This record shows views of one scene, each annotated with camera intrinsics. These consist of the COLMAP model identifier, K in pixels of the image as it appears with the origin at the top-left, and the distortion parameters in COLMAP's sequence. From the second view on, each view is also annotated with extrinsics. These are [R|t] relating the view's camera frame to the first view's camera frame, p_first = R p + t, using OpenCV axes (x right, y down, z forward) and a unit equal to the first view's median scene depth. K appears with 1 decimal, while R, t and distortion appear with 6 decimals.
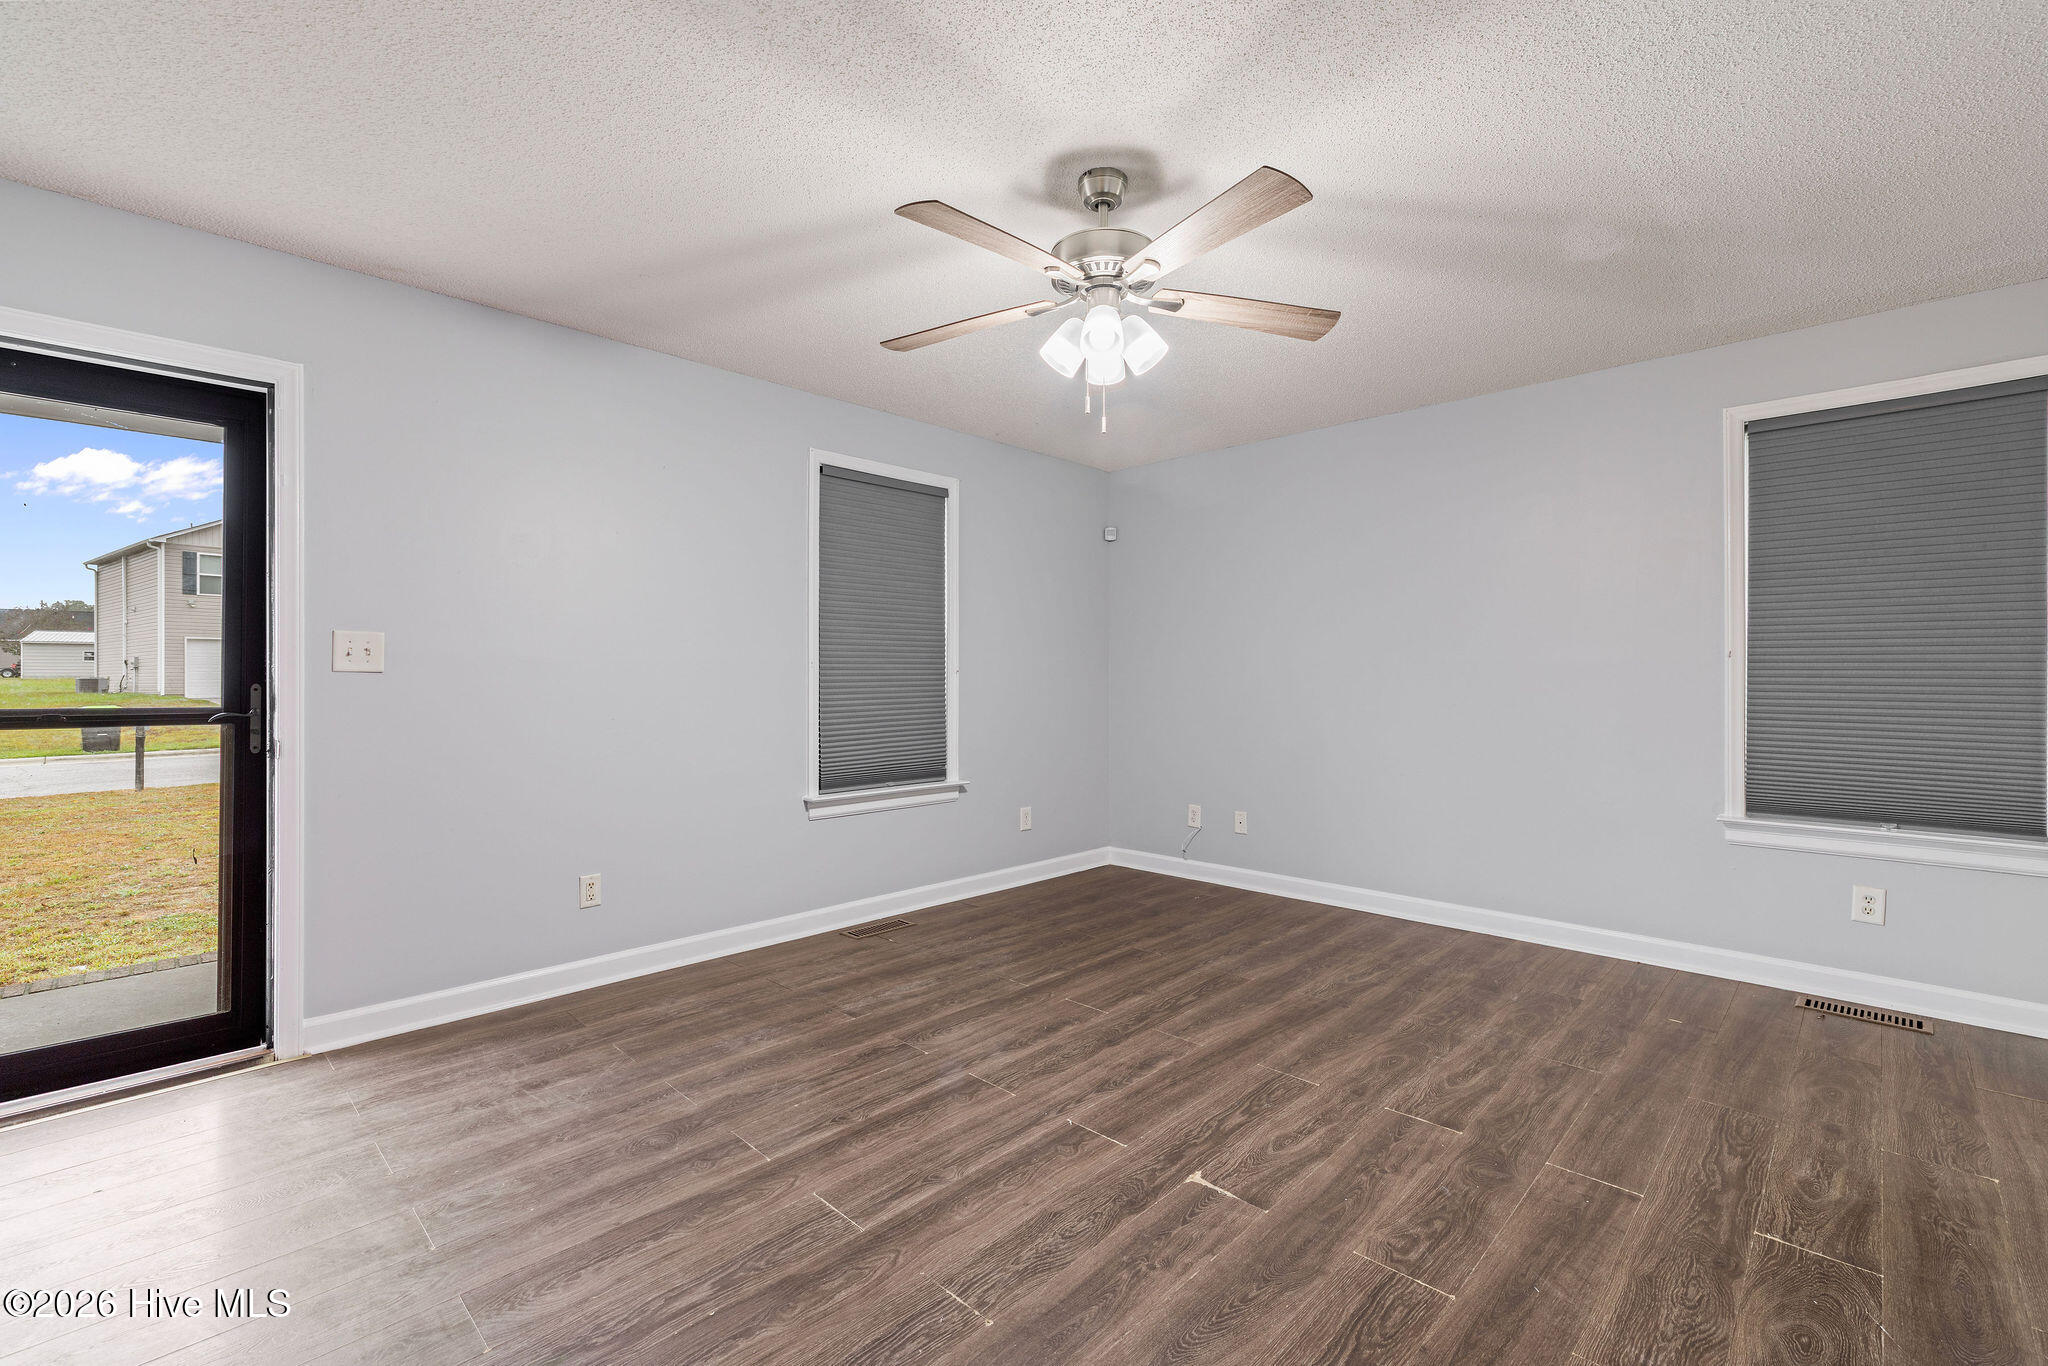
lens RADIAL K [[881.5, 0, 1026.4], [0, 881.5, 675.4], [0, 0, 1]] dist [-0.001526, 0.001171]
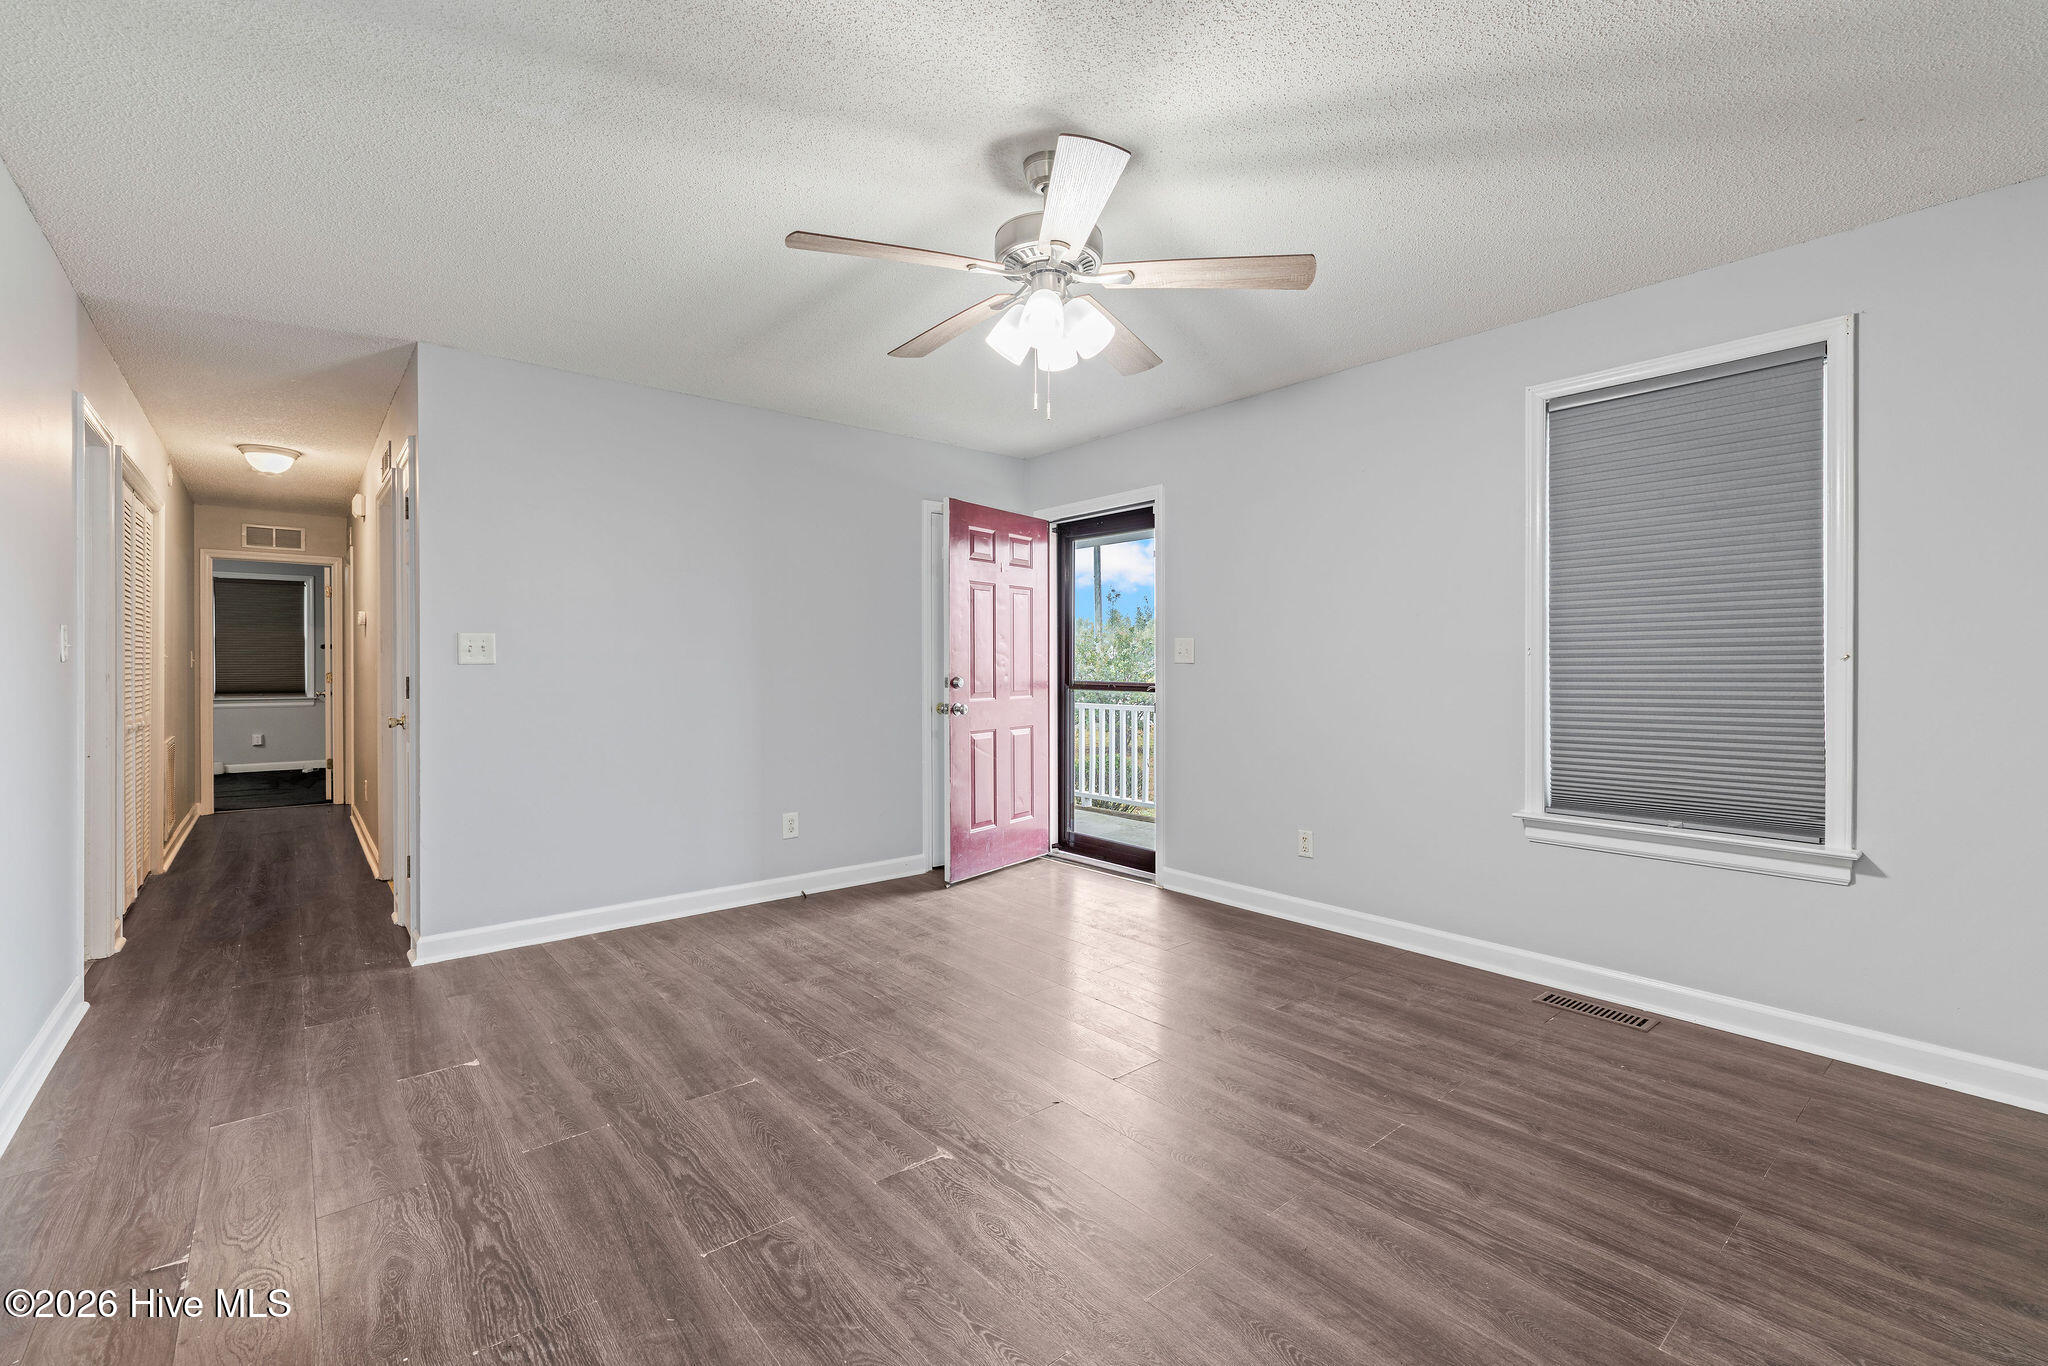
lens RADIAL K [[881.5, 0, 1032.5], [0, 881.5, 672.9], [0, 0, 1]] dist [-0.001526, 0.001171]
pose [[-0.095959, 0.006725, -0.995363, 0.762671], [0.001520, 0.999977, 0.006610, 0.001463], [0.995384, -0.000878, -0.095967, 0.764098]]
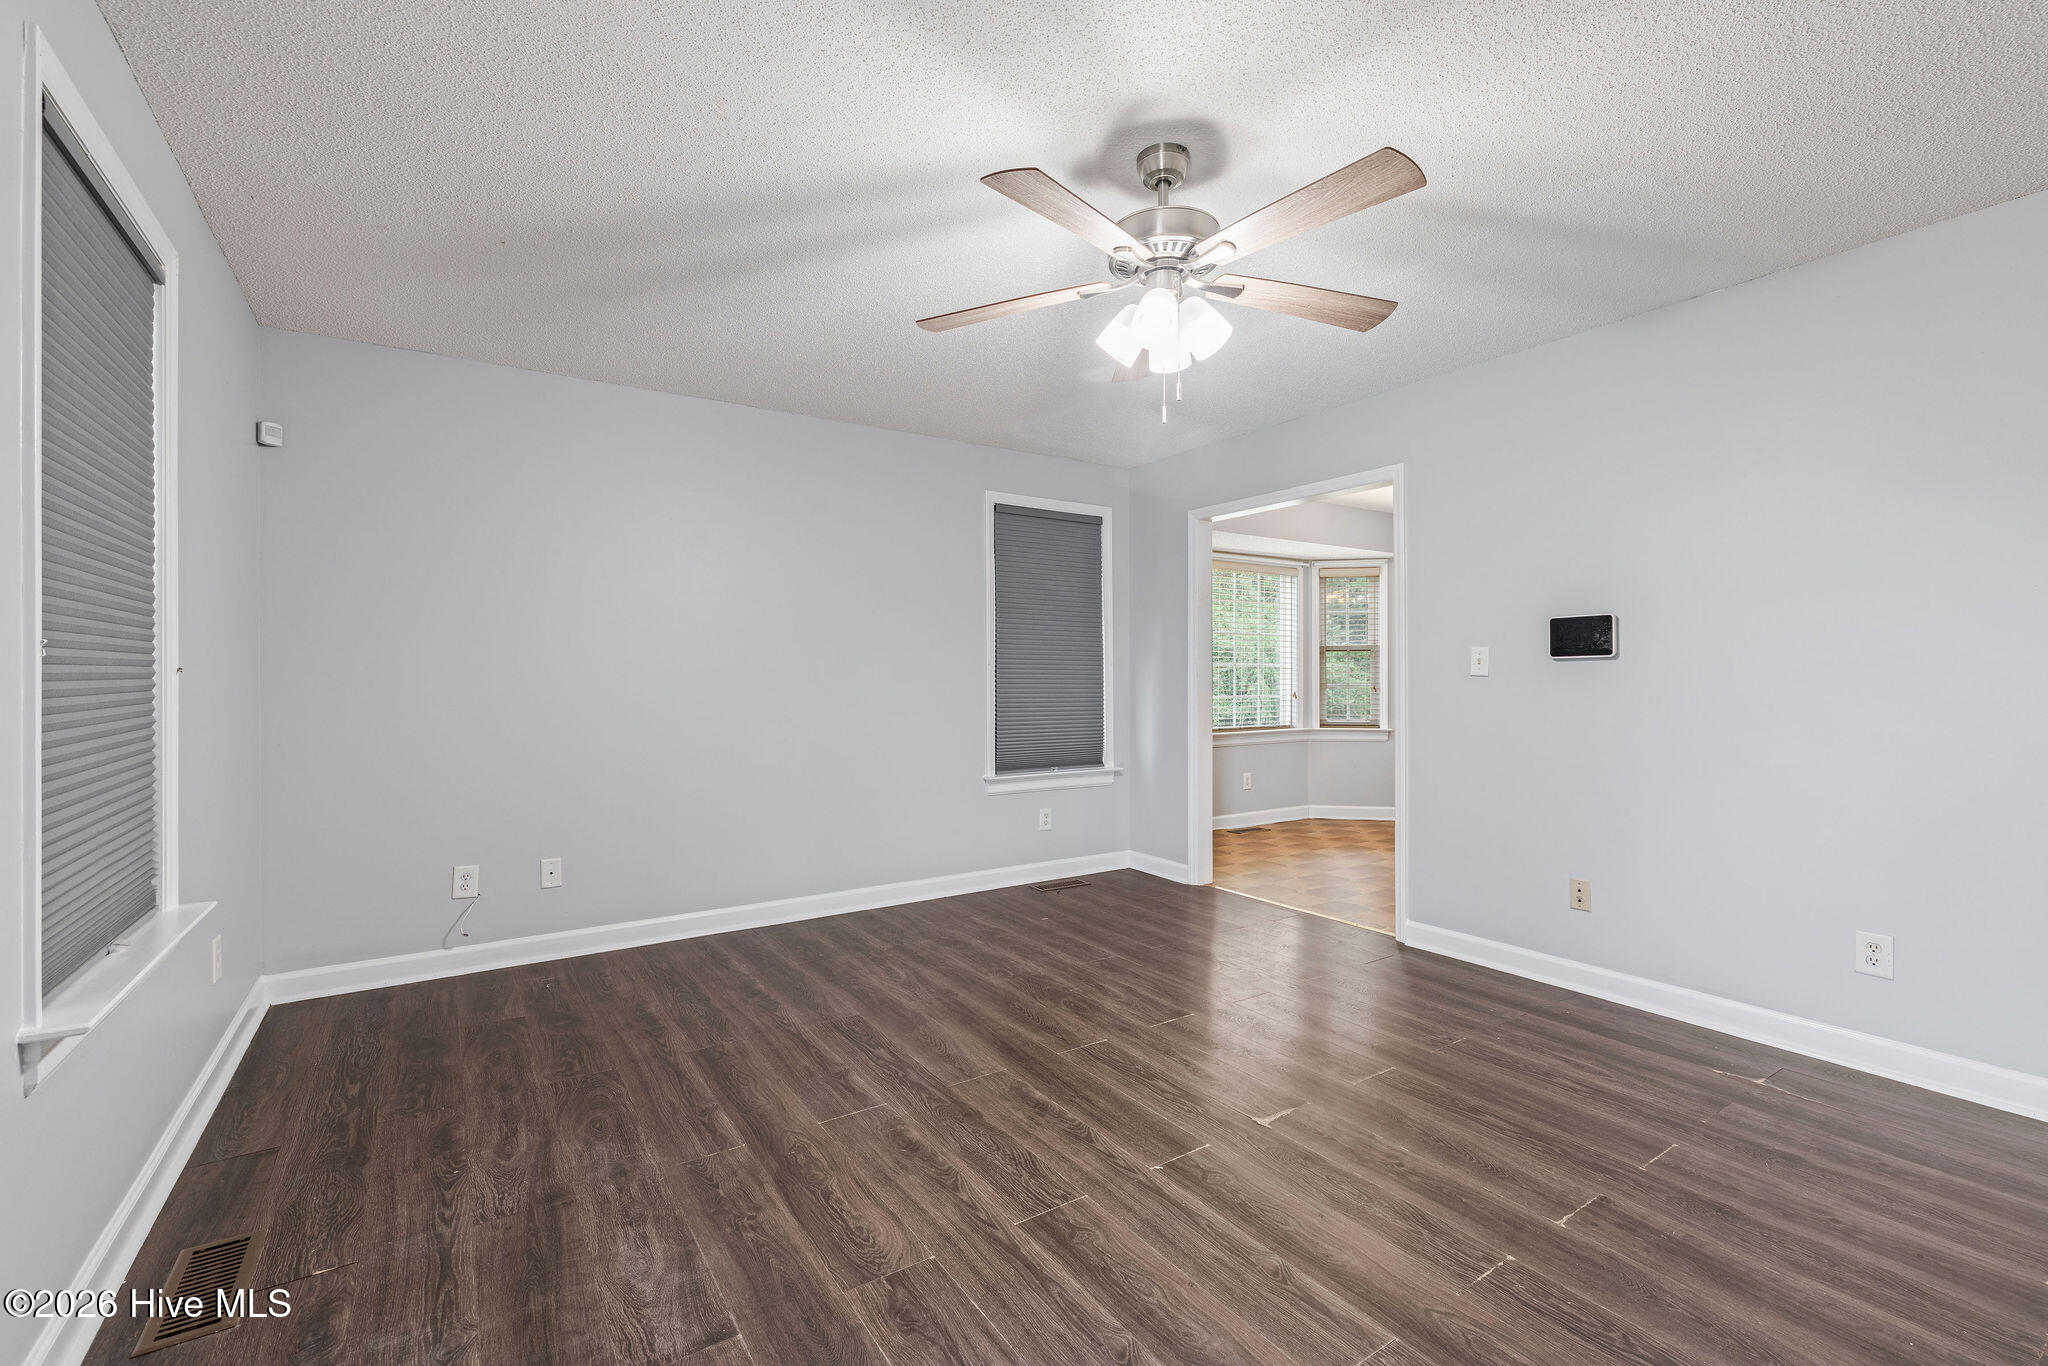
lens RADIAL K [[881.5, 0, 1028.3], [0, 881.5, 681.0], [0, 0, 1]] dist [-0.001526, 0.001171]
pose [[0.211175, -0.004175, 0.977439, -0.620555], [0.000120, 0.999991, 0.004245, -0.000837], [-0.977448, -0.000779, 0.211173, 0.670349]]
